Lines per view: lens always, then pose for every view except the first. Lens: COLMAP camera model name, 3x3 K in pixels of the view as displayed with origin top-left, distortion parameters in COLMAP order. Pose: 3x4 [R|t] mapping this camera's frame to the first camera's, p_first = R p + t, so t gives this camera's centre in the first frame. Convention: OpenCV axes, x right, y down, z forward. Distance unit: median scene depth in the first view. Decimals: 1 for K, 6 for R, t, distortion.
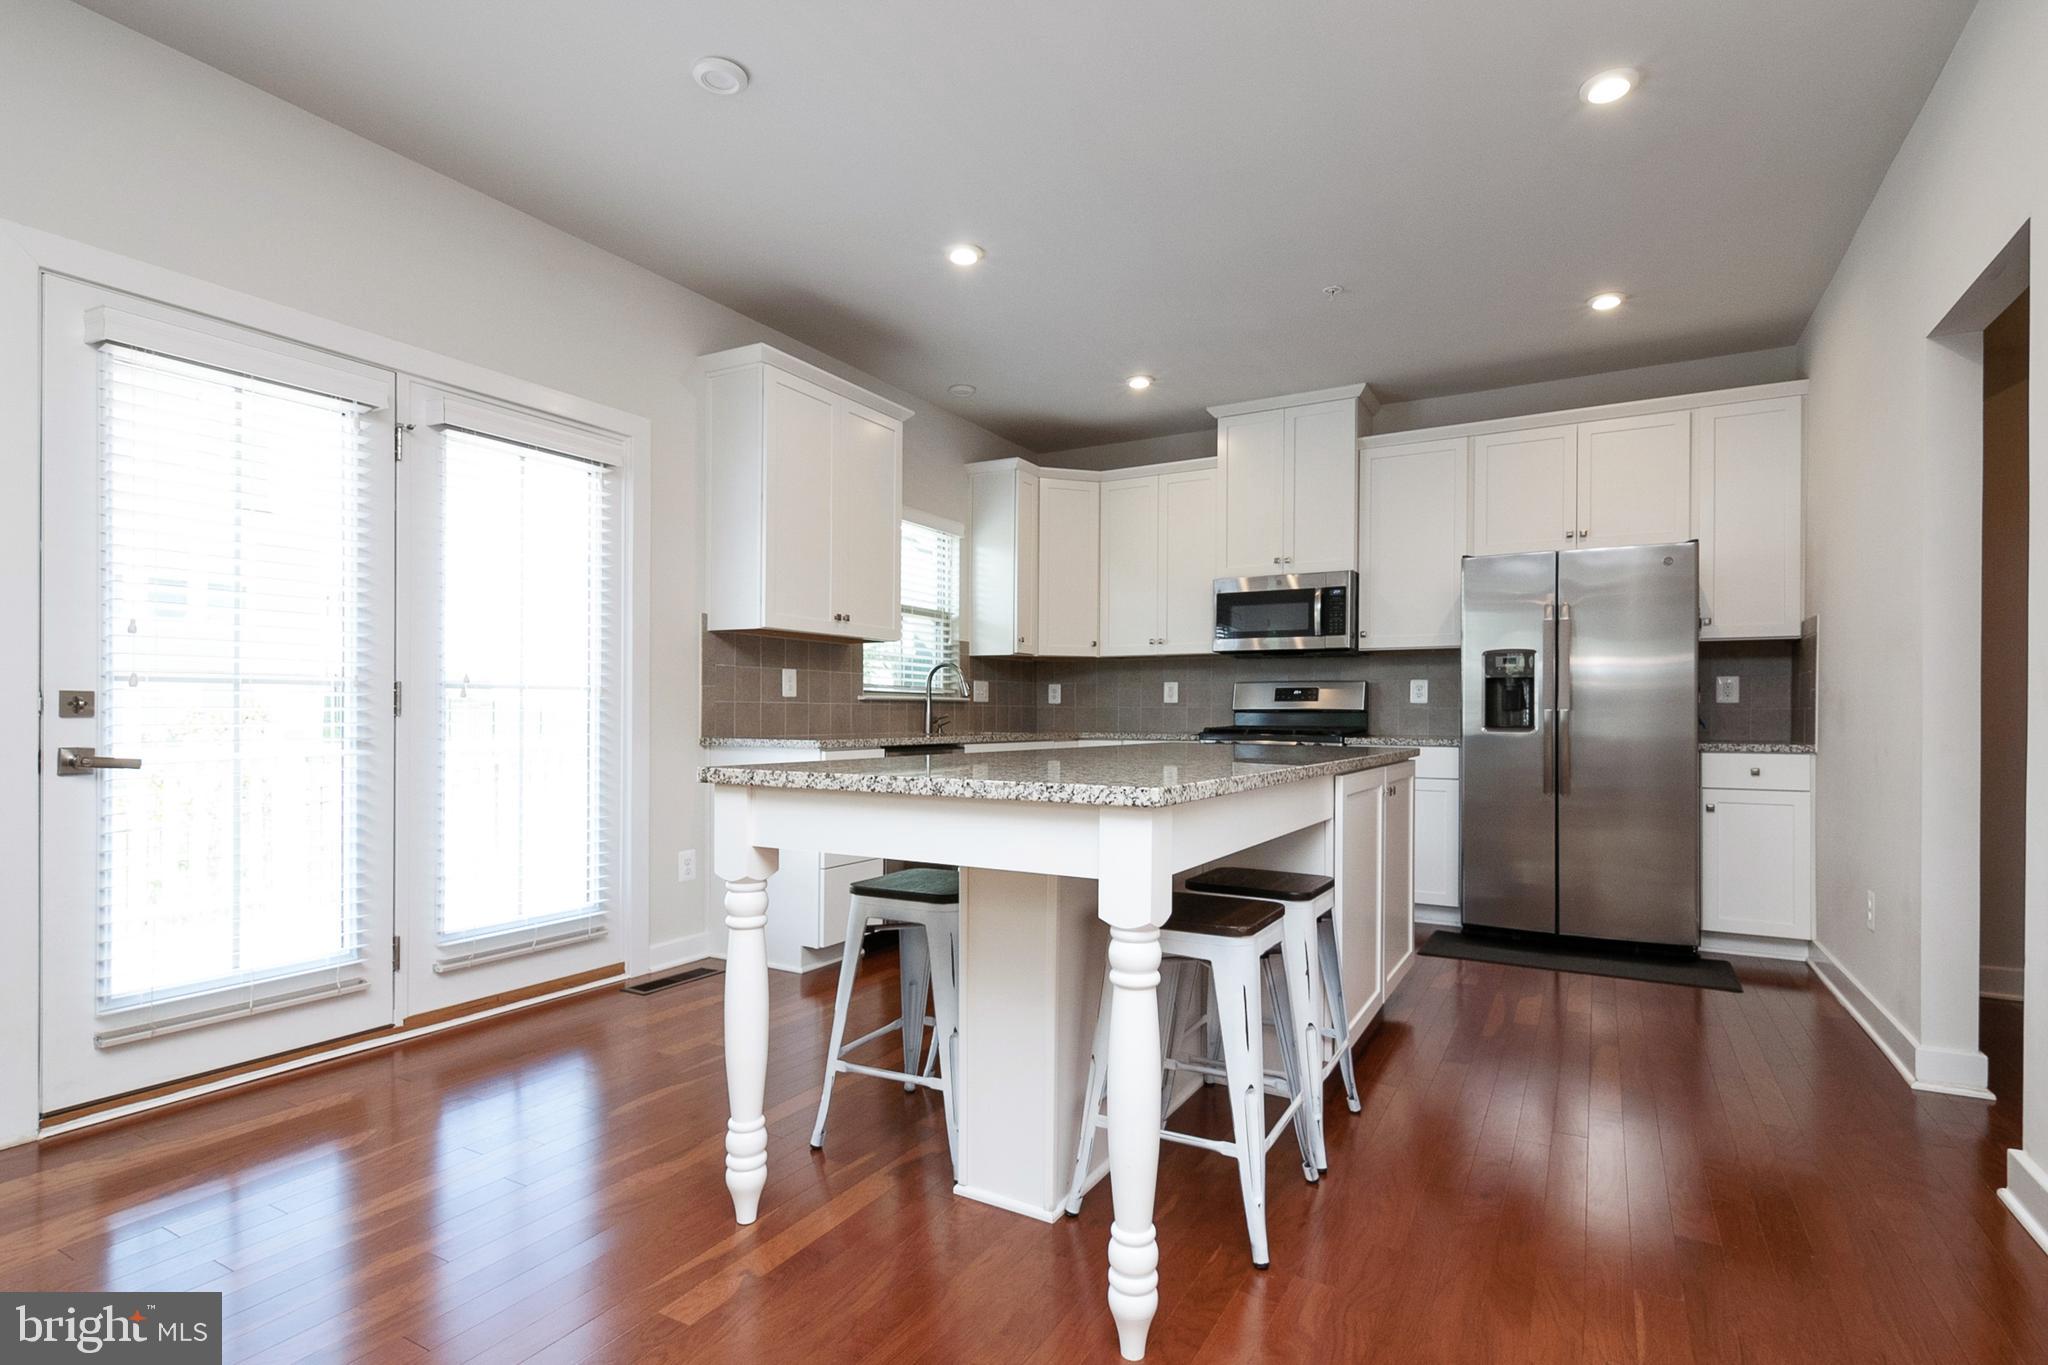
lens RADIAL K [[979.4, 0, 1053.3], [0, 979.4, 707.4], [0, 0, 1]] dist [0.011940, -0.000554]
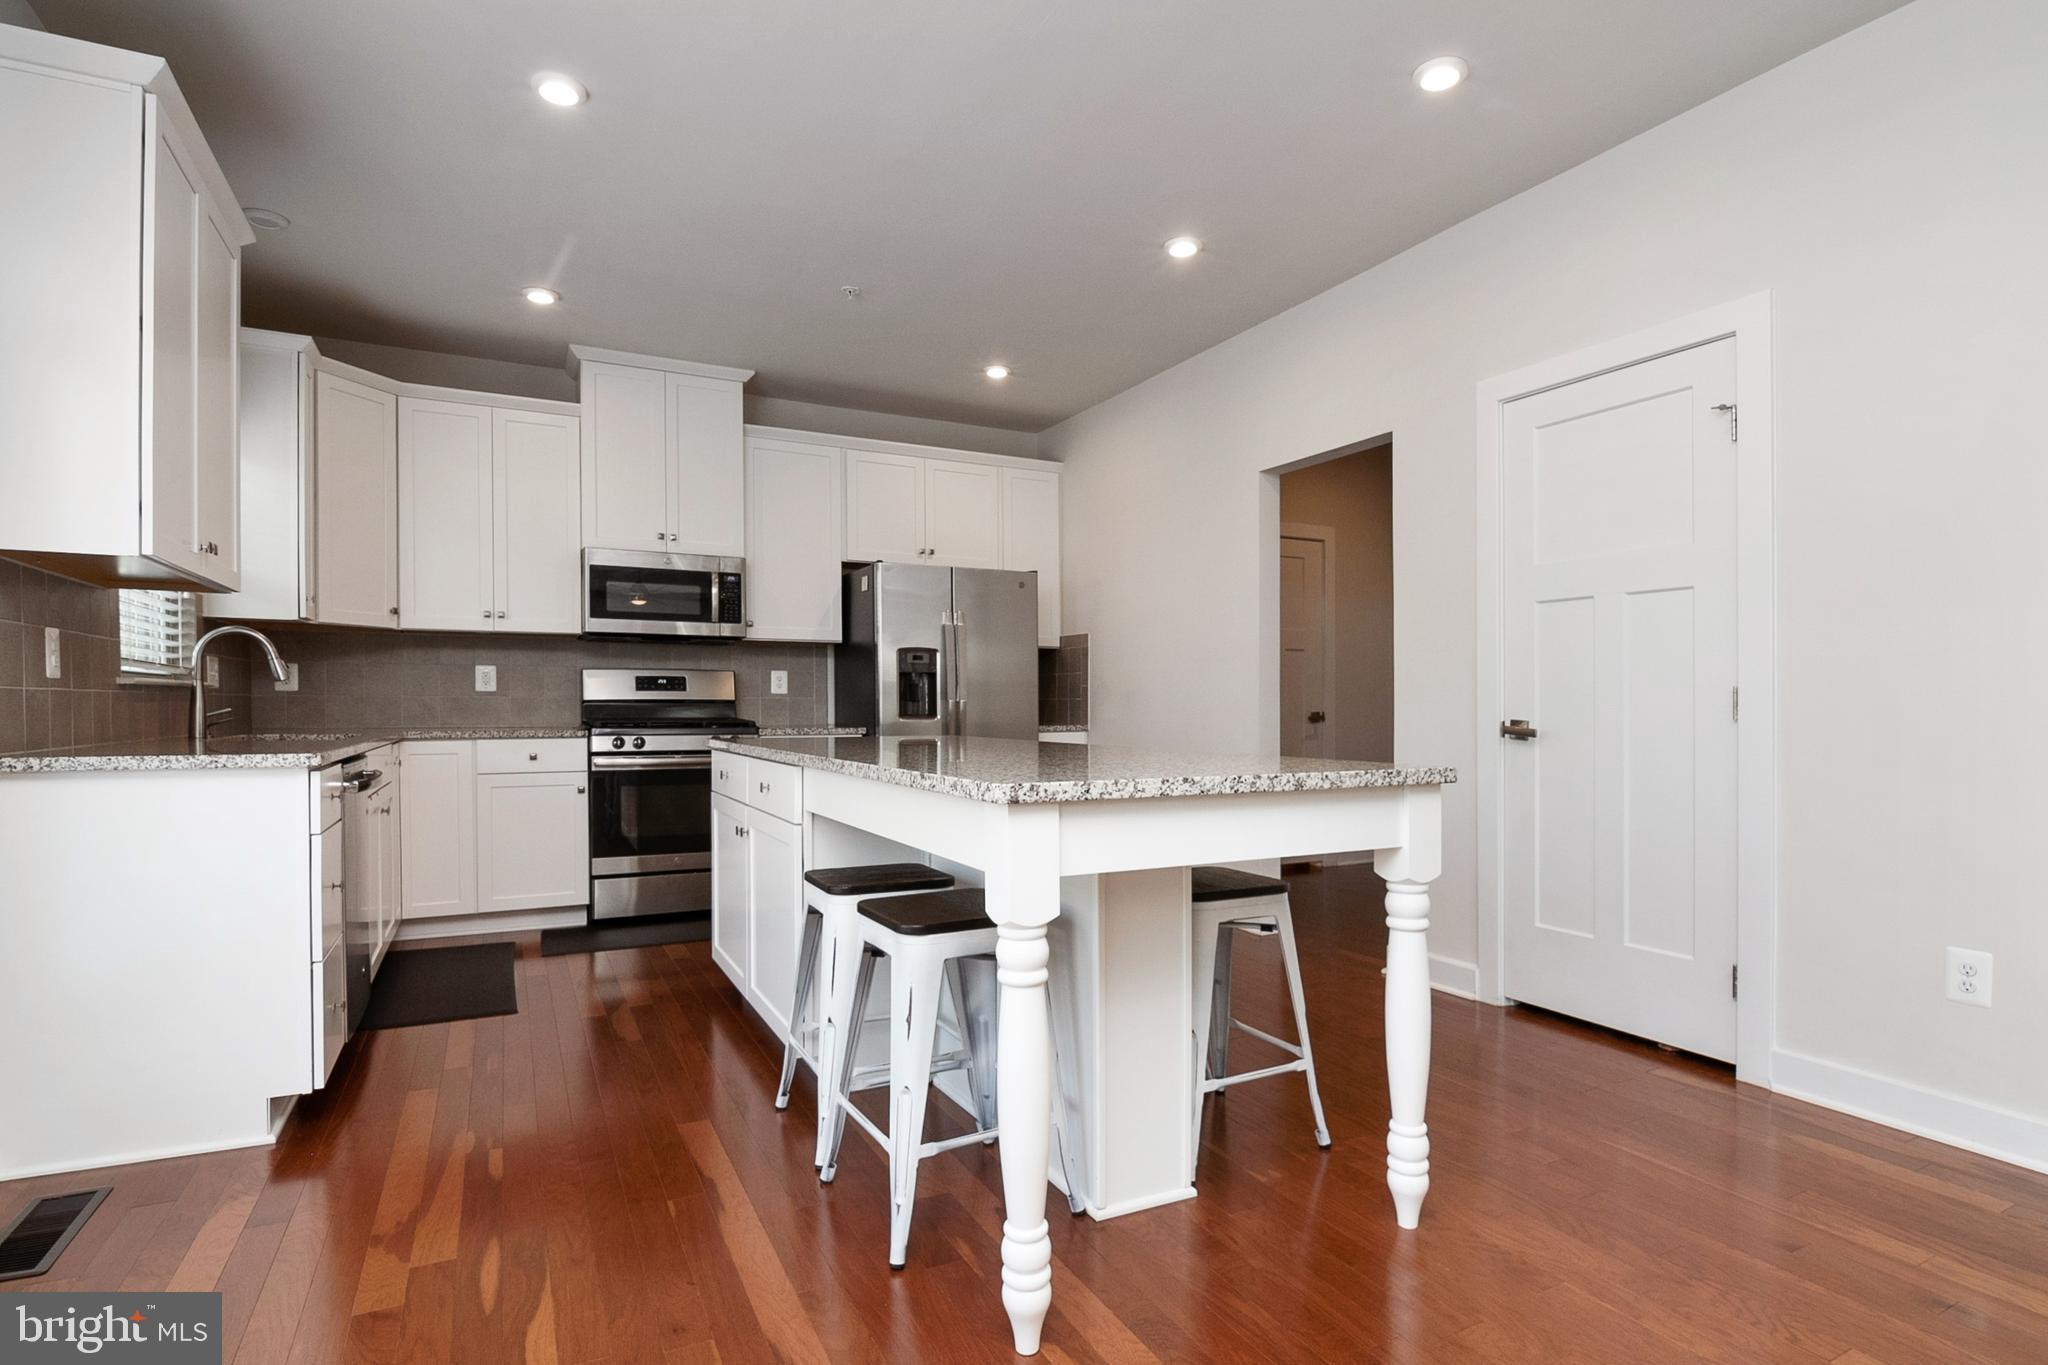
lens RADIAL K [[995.4, 0, 1019.1], [0, 995.4, 704.3], [0, 0, 1]] dist [0.001967, -0.019780]
pose [[0.567768, -0.004730, 0.823175, -0.418410], [-0.003101, 0.999964, 0.007884, -0.002387], [-0.823183, -0.007029, 0.567733, 0.240904]]
